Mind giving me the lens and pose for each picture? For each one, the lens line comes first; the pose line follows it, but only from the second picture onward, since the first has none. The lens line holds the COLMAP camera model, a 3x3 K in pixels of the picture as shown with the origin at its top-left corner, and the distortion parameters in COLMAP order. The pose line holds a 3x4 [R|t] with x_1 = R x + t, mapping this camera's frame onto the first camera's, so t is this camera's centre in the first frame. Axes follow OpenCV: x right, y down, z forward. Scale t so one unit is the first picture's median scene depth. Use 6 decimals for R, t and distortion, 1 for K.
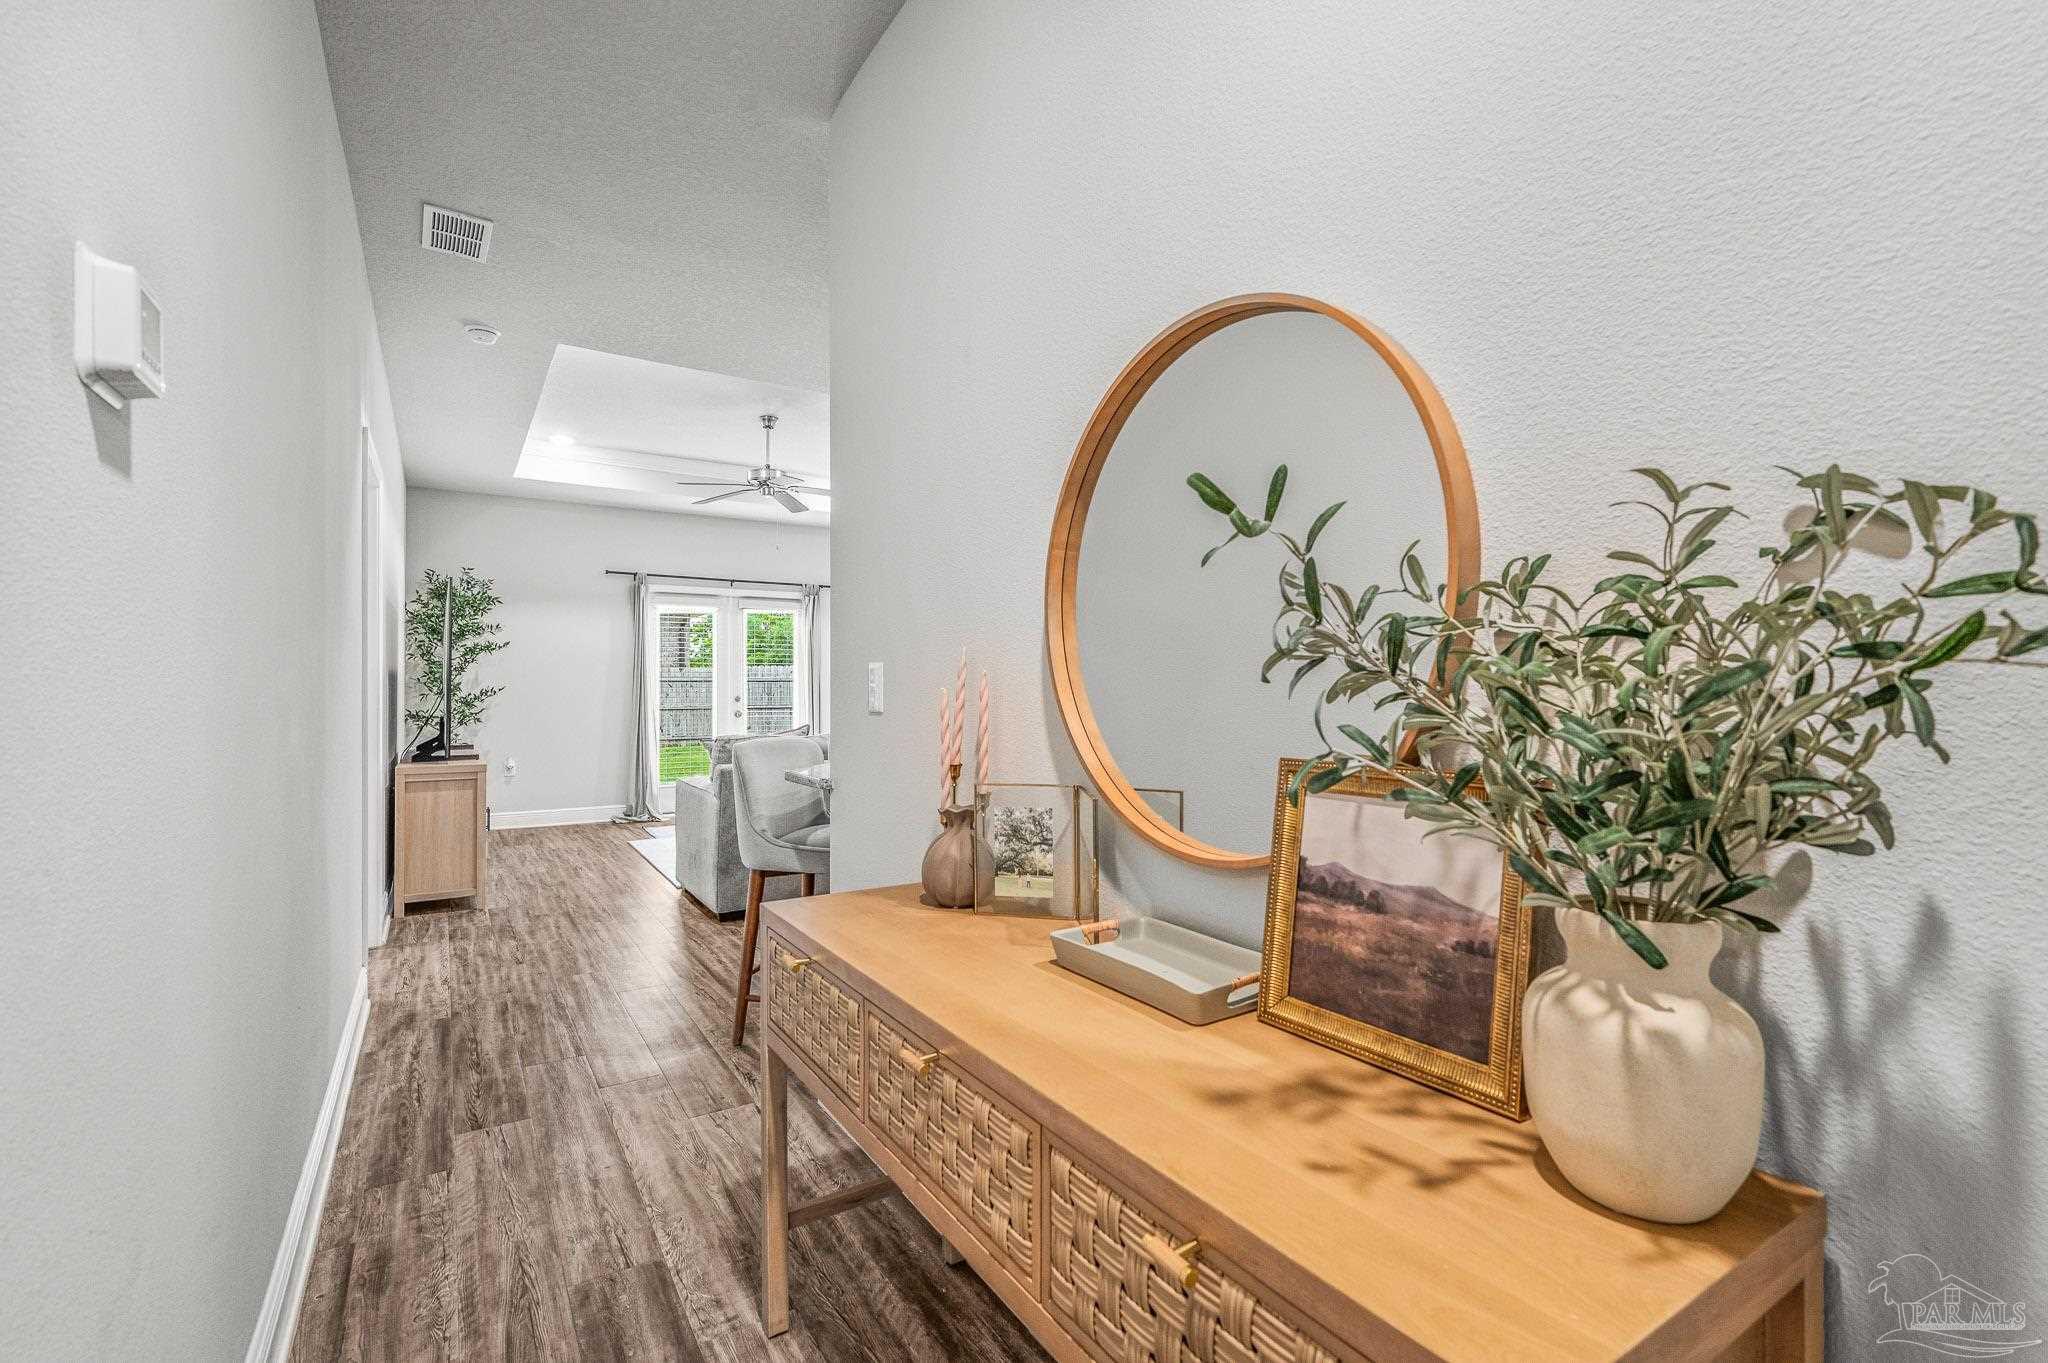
lens RADIAL K [[923.7, 0, 1016.0], [0, 923.7, 677.9], [0, 0, 1]] dist [0.001430, -0.000138]
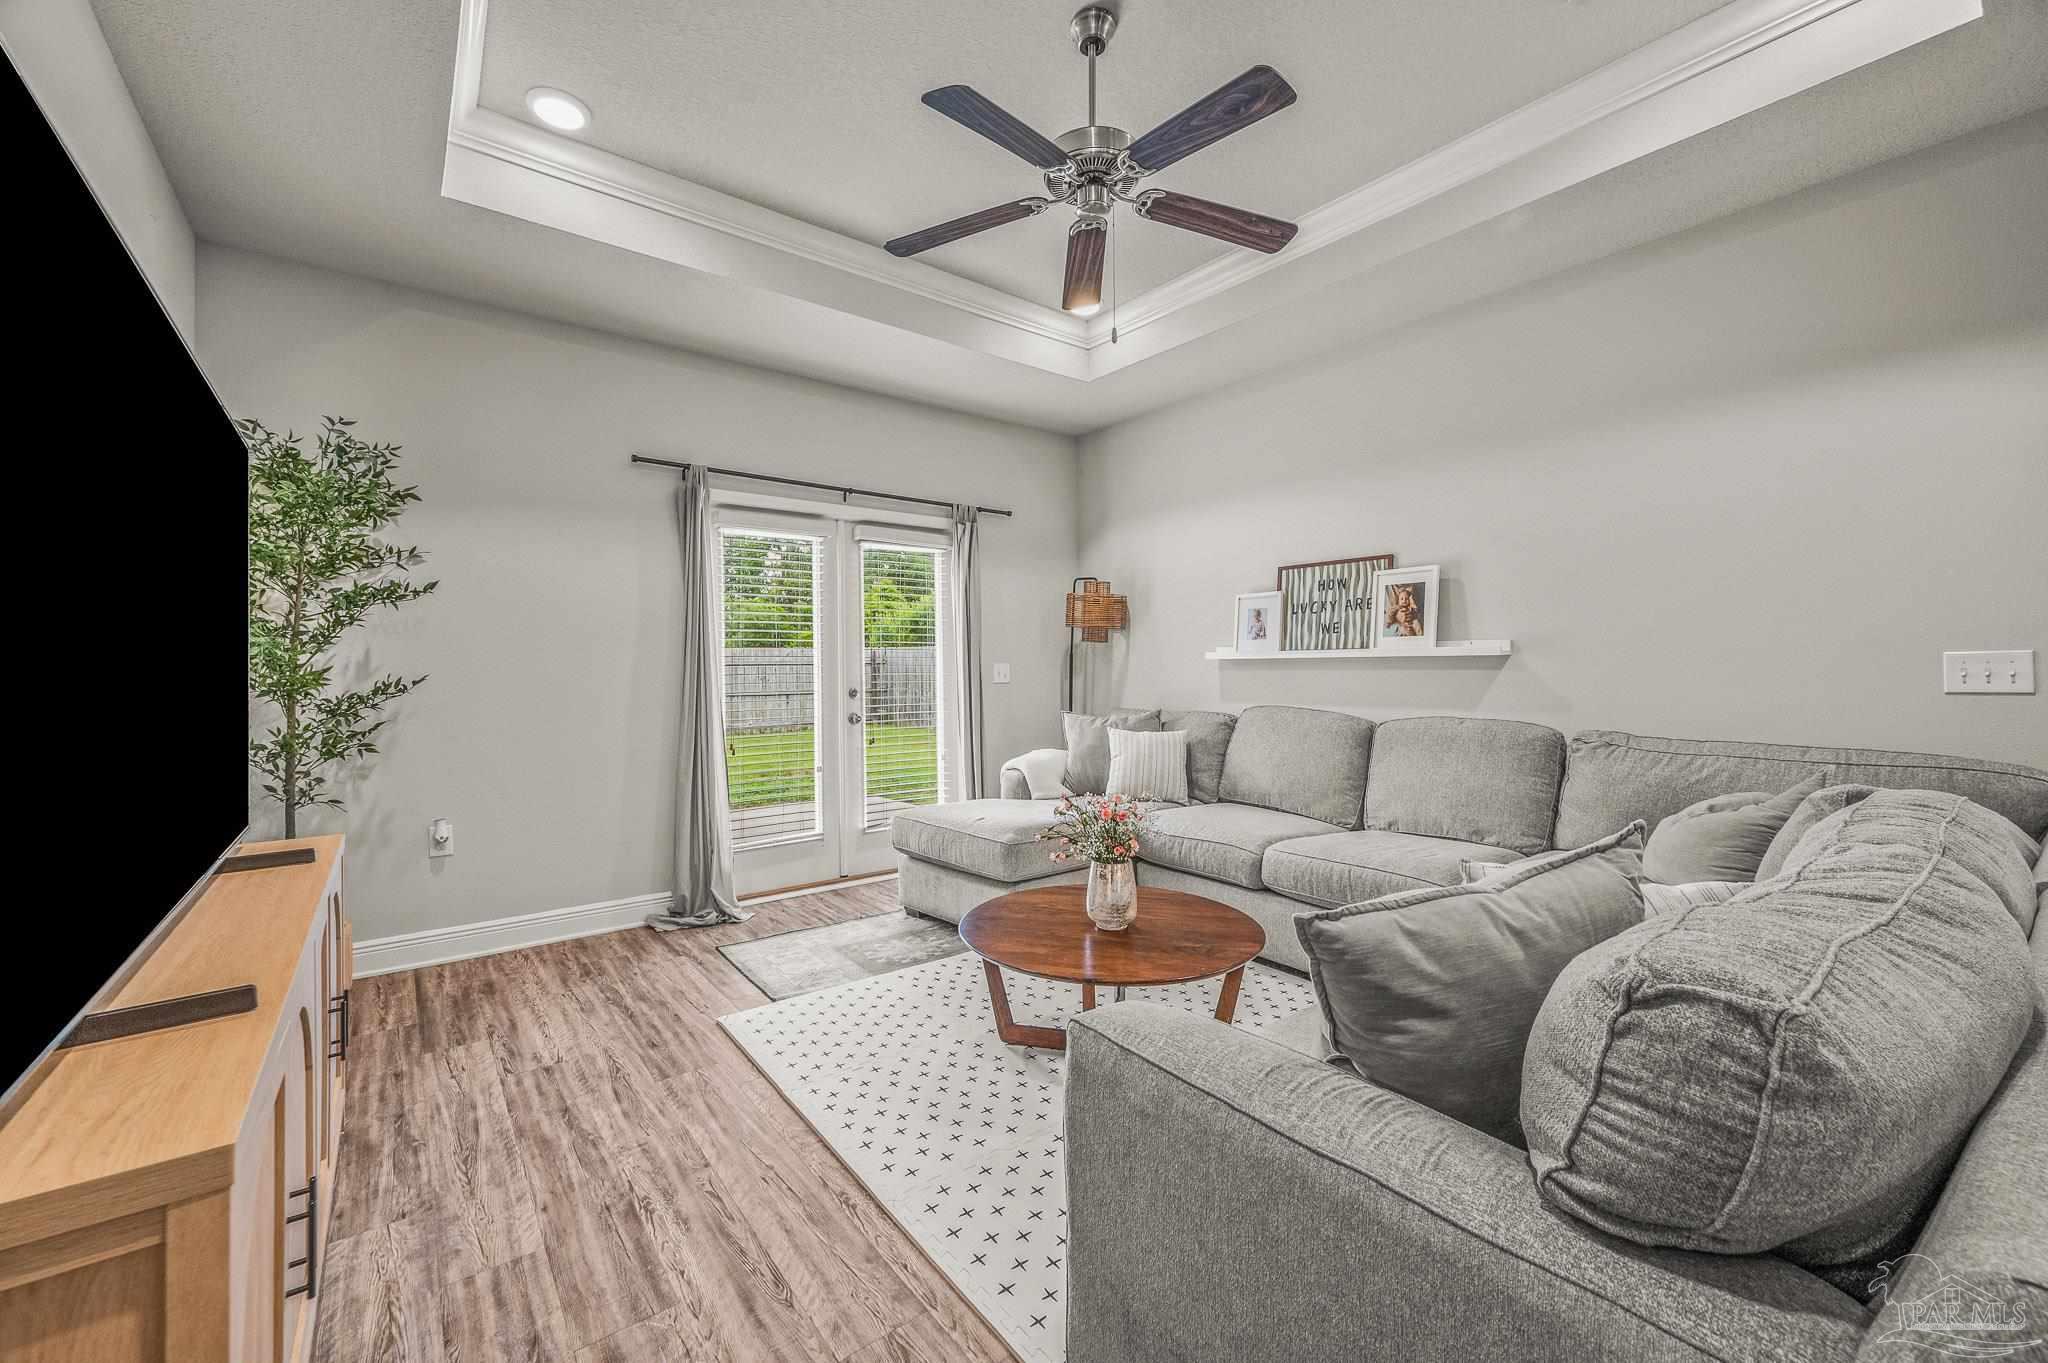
lens RADIAL K [[829.1, 0, 1018.0], [0, 829.1, 665.9], [0, 0, 1]] dist [0.001801, -0.000193]
pose [[0.995172, -0.004406, 0.098045, -0.266312], [0.003857, 0.999976, 0.005791, 0.002578], [-0.098069, -0.005385, 0.995165, 0.495880]]
